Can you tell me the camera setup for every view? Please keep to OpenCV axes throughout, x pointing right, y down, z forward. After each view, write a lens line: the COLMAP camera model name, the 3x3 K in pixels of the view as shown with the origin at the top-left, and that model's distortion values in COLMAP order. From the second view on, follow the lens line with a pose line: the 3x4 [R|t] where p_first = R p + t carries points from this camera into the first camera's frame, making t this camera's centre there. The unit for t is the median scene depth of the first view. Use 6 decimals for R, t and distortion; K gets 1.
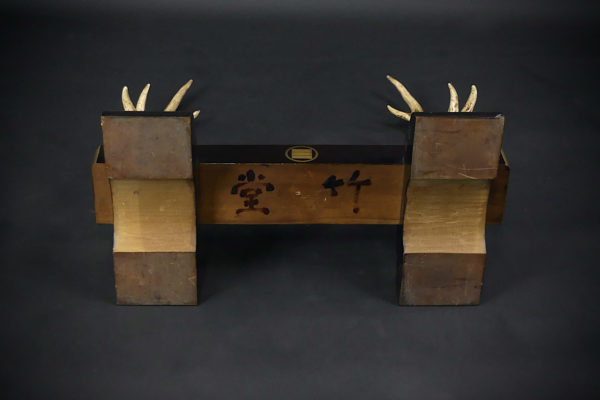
lens RADIAL K [[679.2, 0, 300.0], [0, 679.2, 200.0], [0, 0, 1]] dist [0.002110, 0.002684]
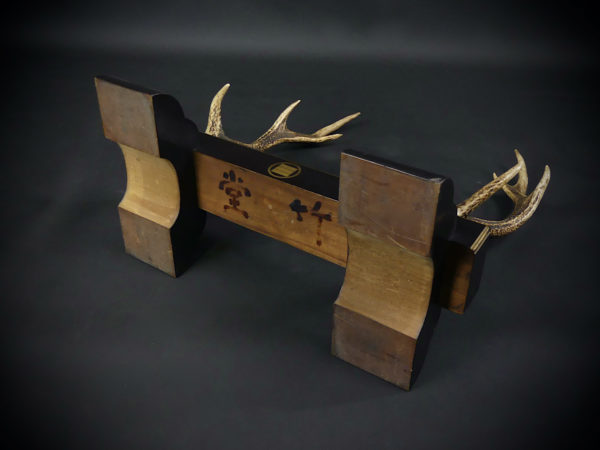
lens RADIAL K [[499.7, 0, 300.3], [0, 499.7, 207.5], [0, 0, 1]] dist [0.001566, 0.000185]
pose [[0.881093, 0.310169, -0.357031, 0.302659], [-0.314803, 0.948008, 0.046697, -0.058262], [0.352952, 0.071250, 0.932925, 0.336194]]
